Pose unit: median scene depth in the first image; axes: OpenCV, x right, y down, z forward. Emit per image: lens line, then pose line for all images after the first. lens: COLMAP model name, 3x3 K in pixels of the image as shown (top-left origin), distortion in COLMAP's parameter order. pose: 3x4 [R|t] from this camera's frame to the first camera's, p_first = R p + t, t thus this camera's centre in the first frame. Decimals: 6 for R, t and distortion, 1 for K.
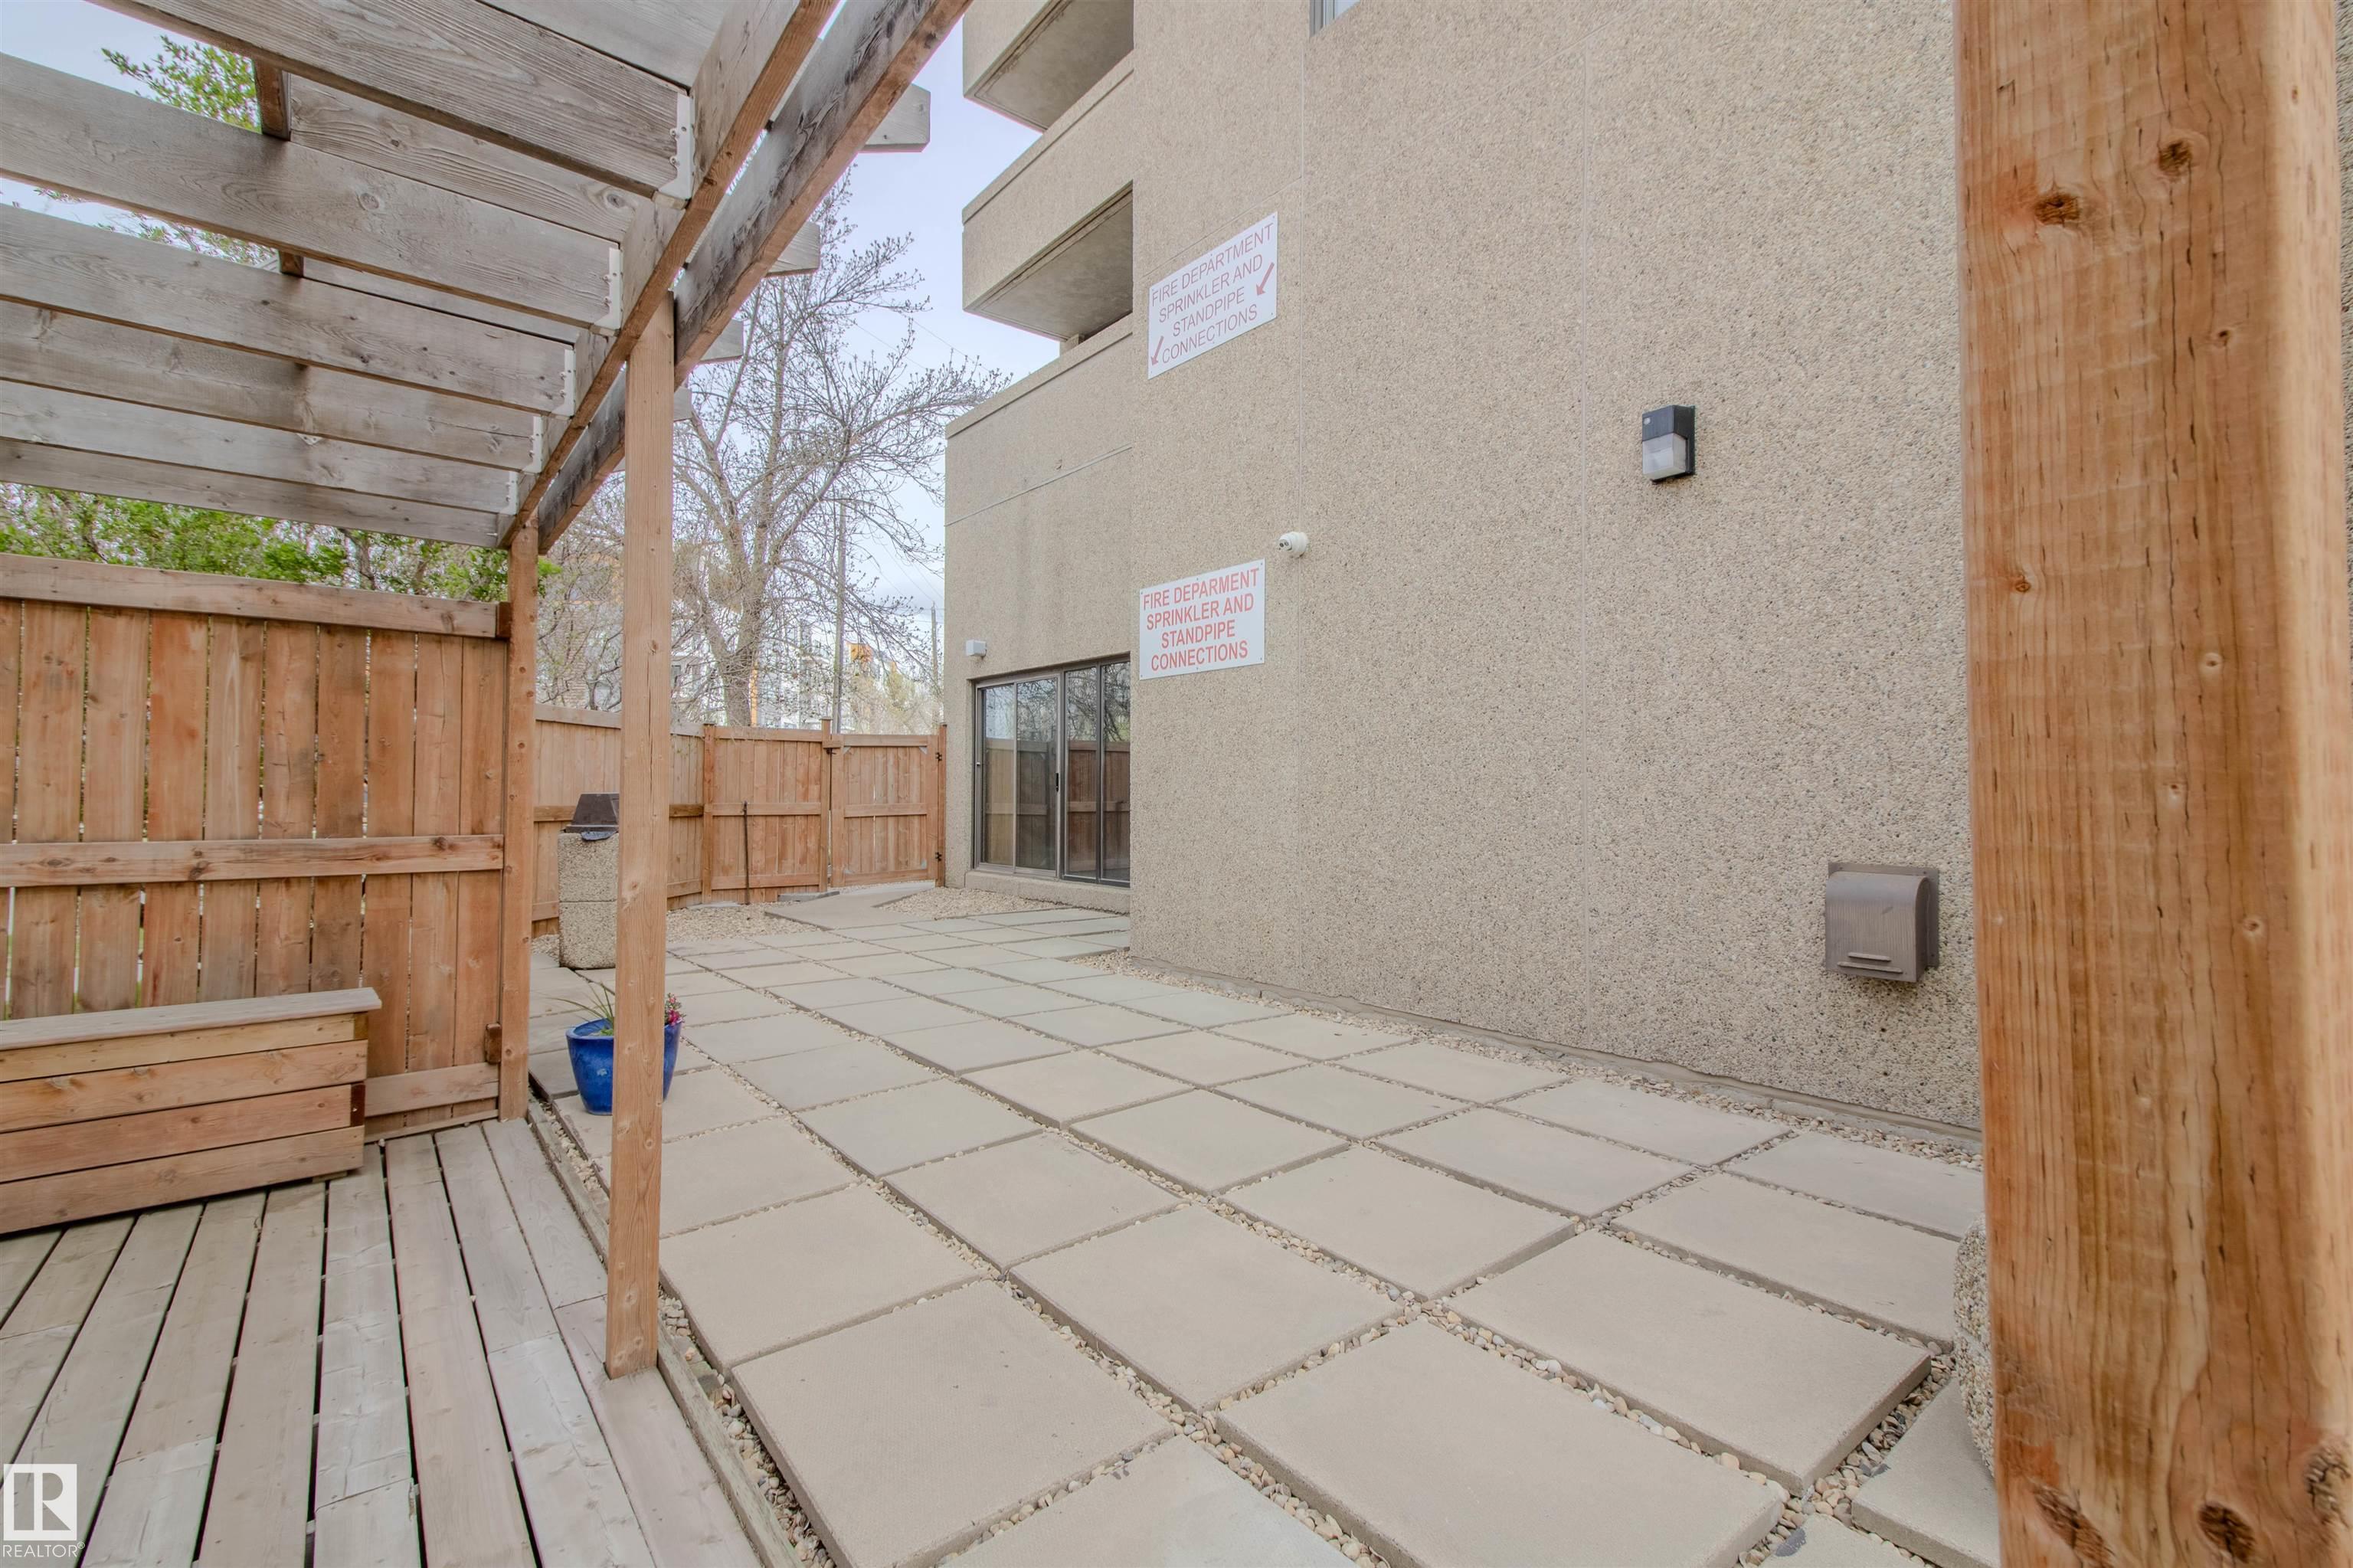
lens RADIAL K [[1074.1, 0, 1173.1], [0, 1074.1, 775.2], [0, 0, 1]] dist [0.031228, -0.000444]
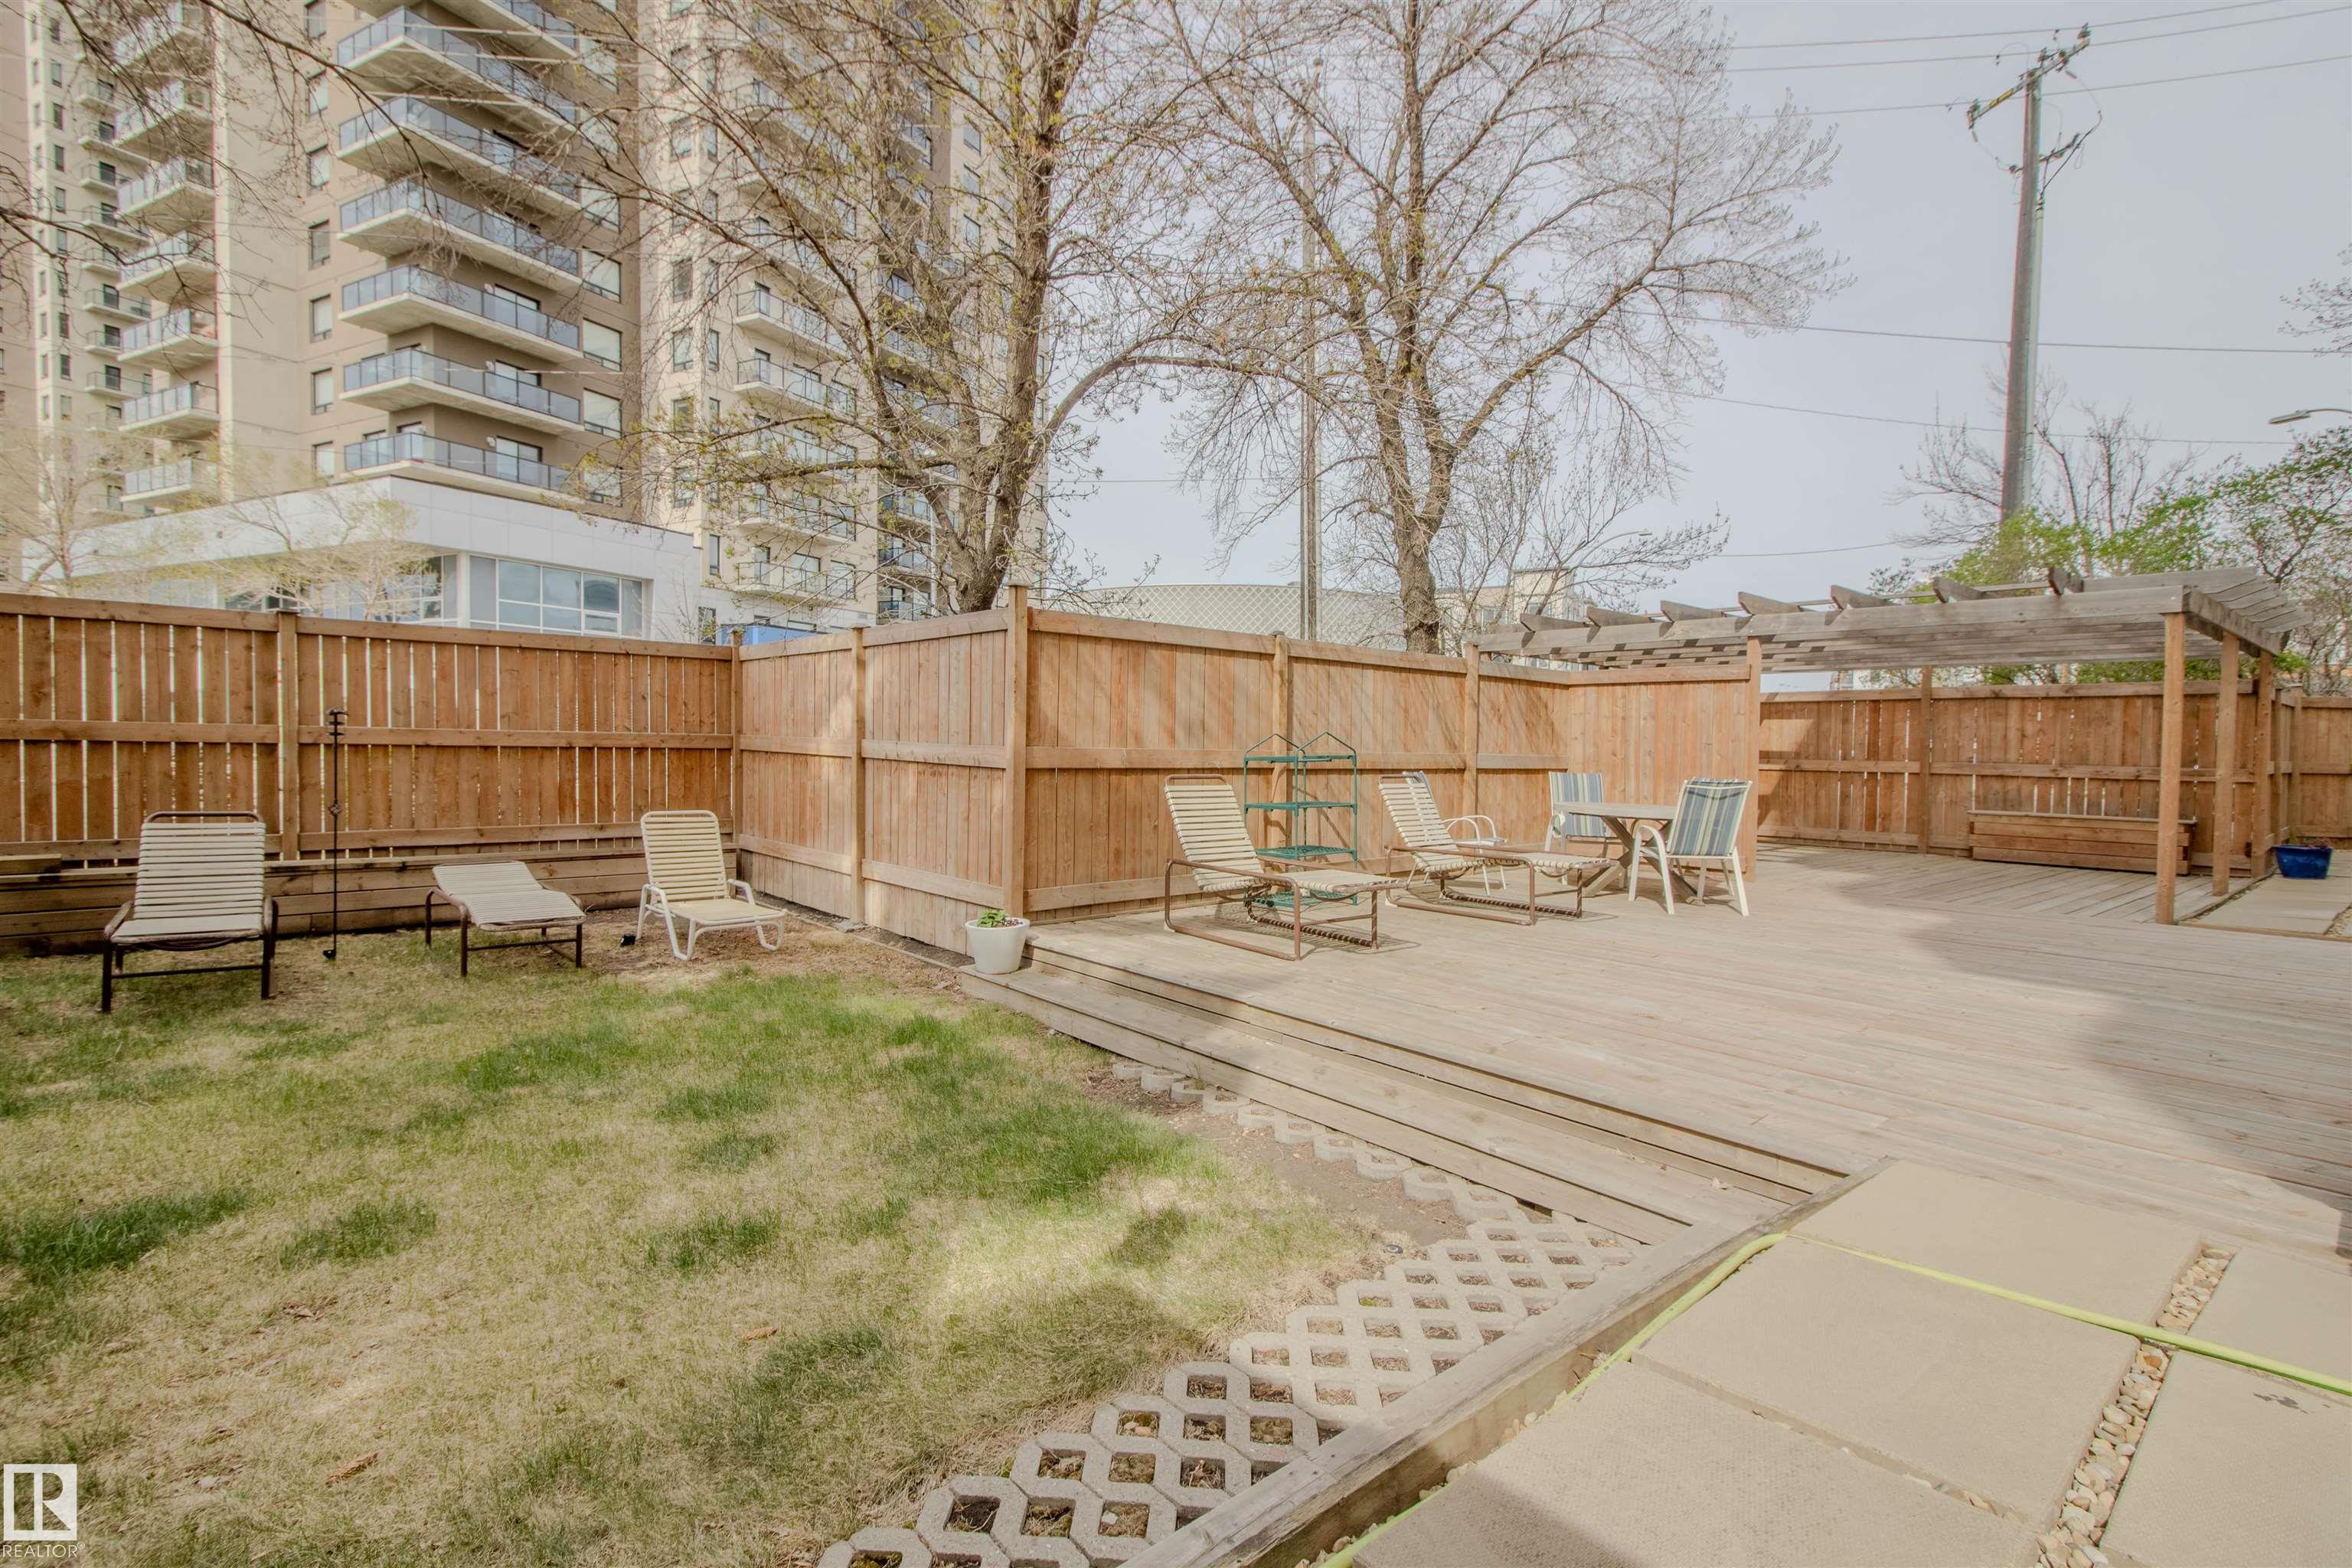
lens RADIAL K [[1073.7, 0, 1188.4], [0, 1073.7, 782.4], [0, 0, 1]] dist [0.031228, -0.000444]
pose [[0.071559, 0.035623, -0.996800, 2.022634], [0.007748, 0.999312, 0.036269, -0.031136], [0.997406, -0.010319, 0.071234, -1.905643]]
